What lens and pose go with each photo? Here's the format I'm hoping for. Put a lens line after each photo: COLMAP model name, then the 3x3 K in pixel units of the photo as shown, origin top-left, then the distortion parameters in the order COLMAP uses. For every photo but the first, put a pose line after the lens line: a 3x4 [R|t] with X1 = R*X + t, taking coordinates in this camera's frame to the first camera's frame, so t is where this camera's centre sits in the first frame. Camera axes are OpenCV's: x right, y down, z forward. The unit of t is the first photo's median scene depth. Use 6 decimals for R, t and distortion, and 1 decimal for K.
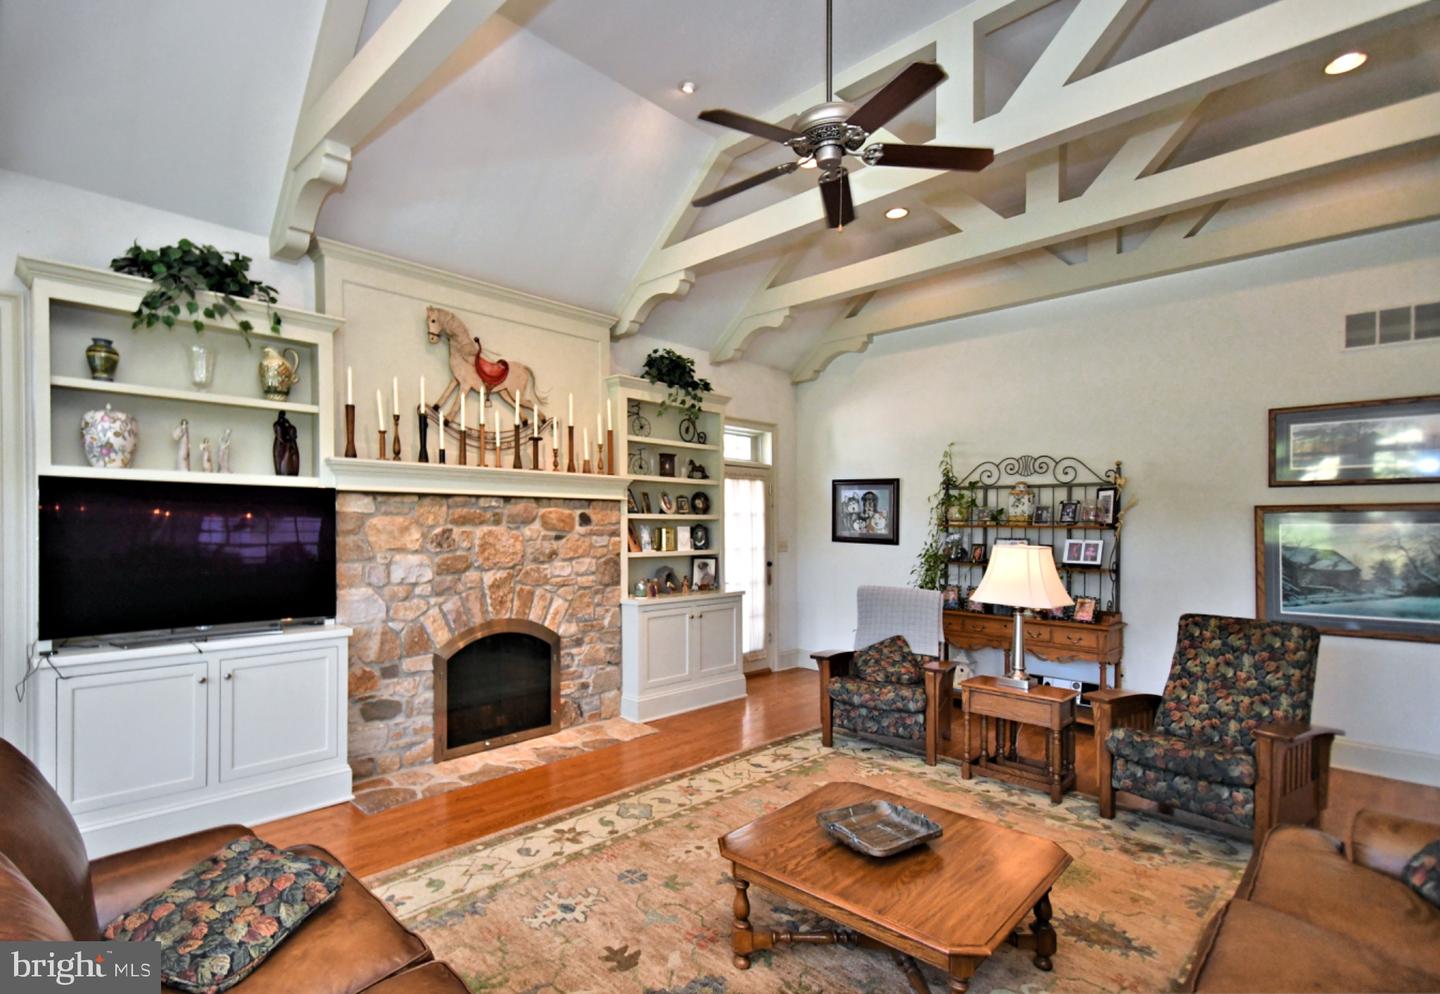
lens RADIAL K [[714.8, 0, 615.2], [0, 714.8, 516.4], [0, 0, 1]] dist [0.017096, -0.000173]
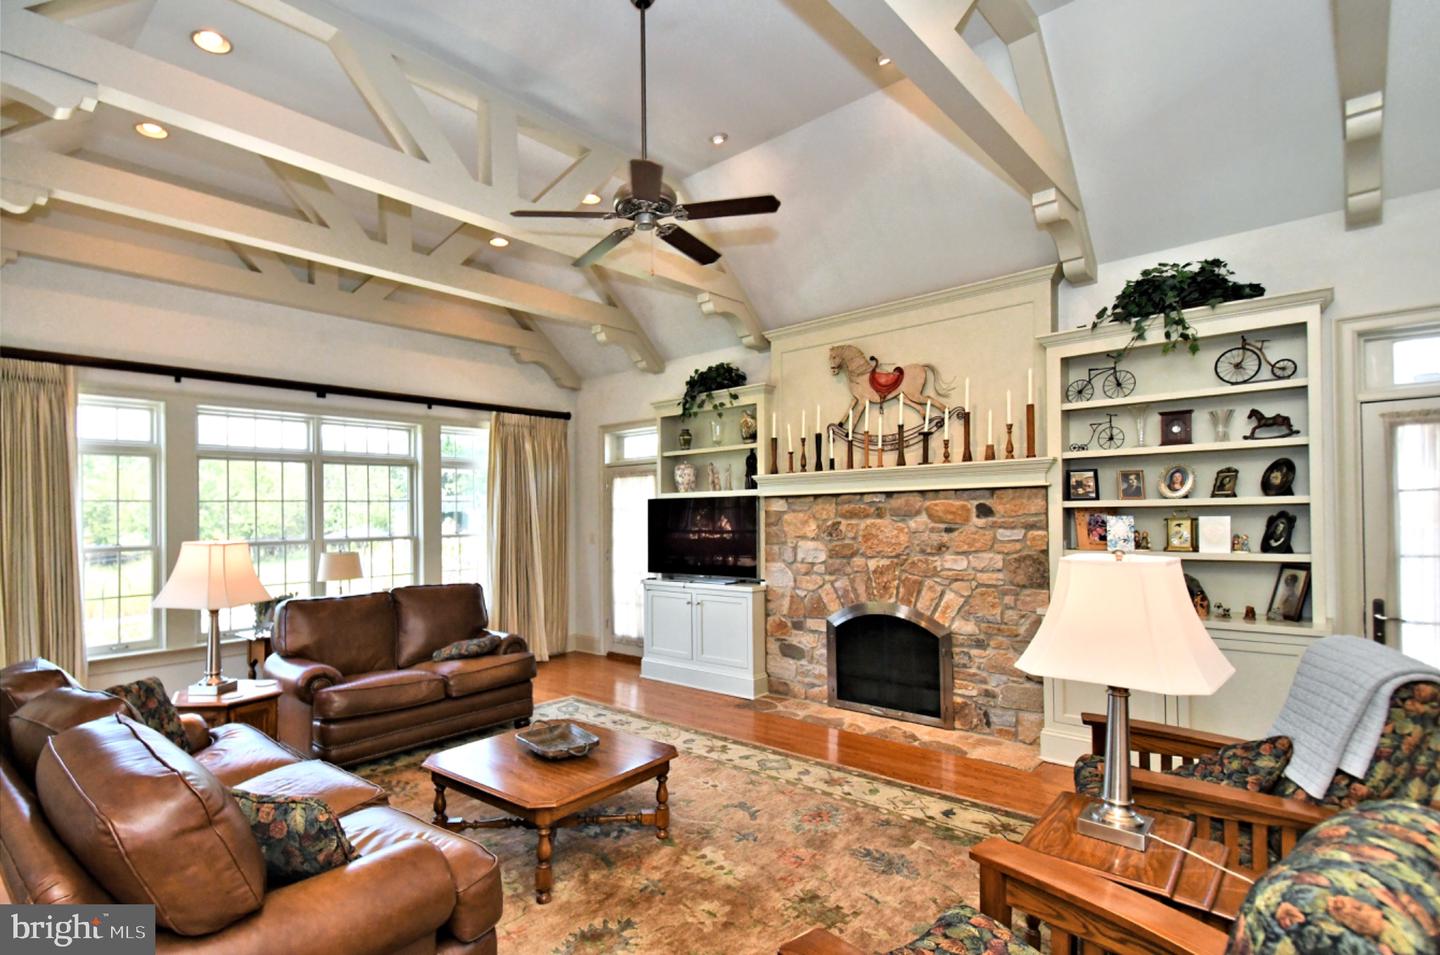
lens RADIAL K [[713.0, 0, 703.6], [0, 713.0, 505.6], [0, 0, 1]] dist [0.026434, -0.000372]
pose [[0.095313, -0.029579, -0.995008, 0.926491], [0.018138, 0.999444, -0.027974, 0.018740], [0.995282, -0.015381, 0.095796, 0.615654]]
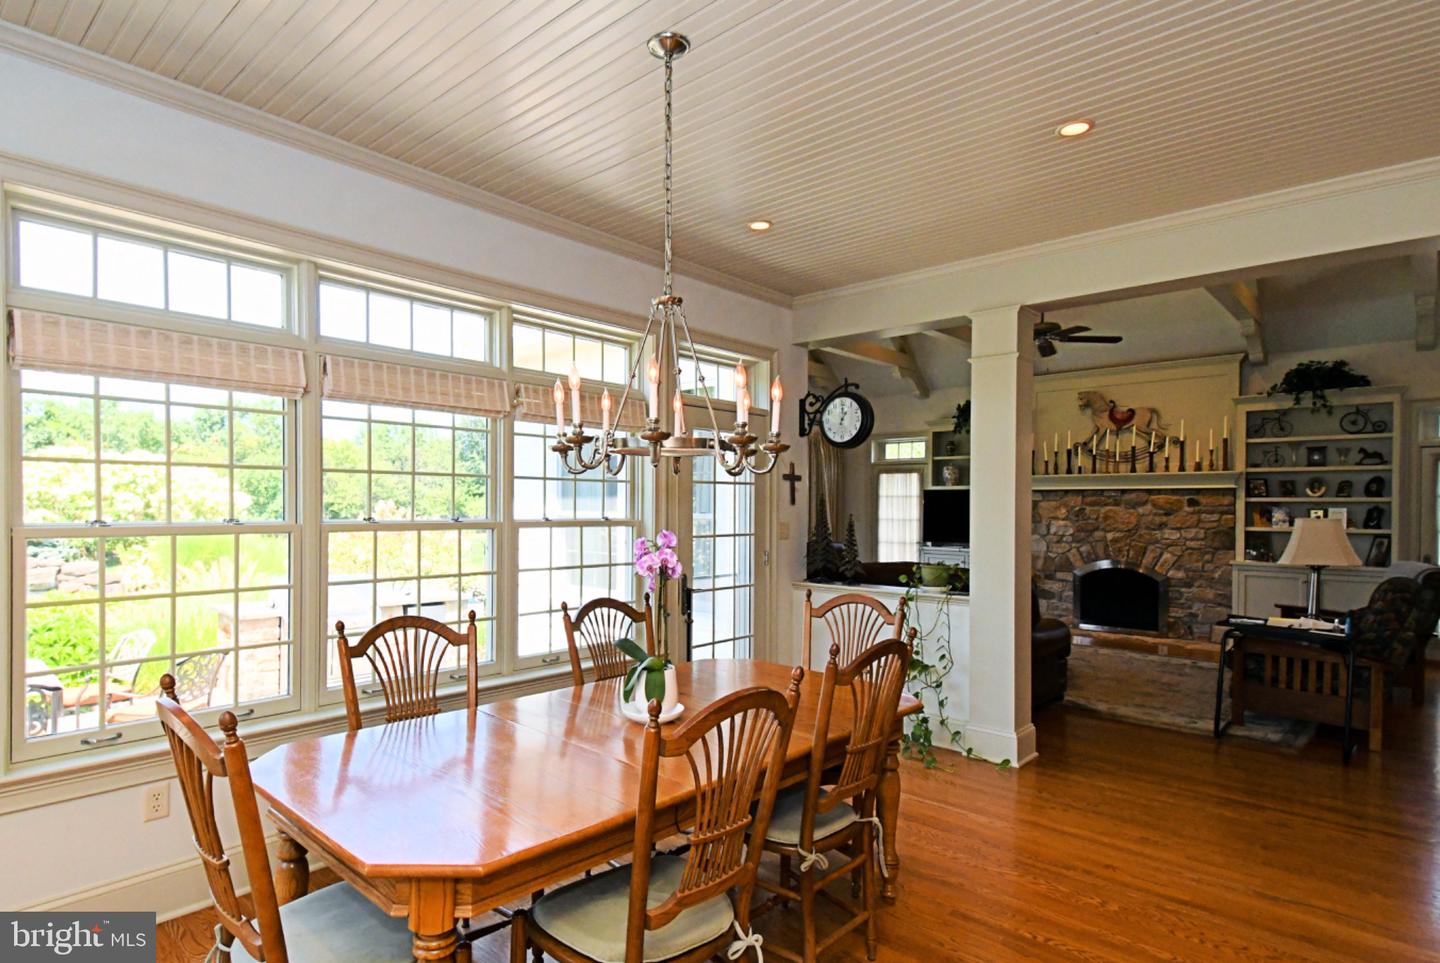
lens RADIAL K [[789.7, 0, 718.8], [0, 789.7, 507.5], [0, 0, 1]] dist [0.006591, -0.000865]
pose [[0.092962, -0.014214, -0.995568, 1.661588], [-0.006584, 0.999867, -0.014890, 0.050589], [0.995648, 0.007939, 0.092856, -0.143365]]
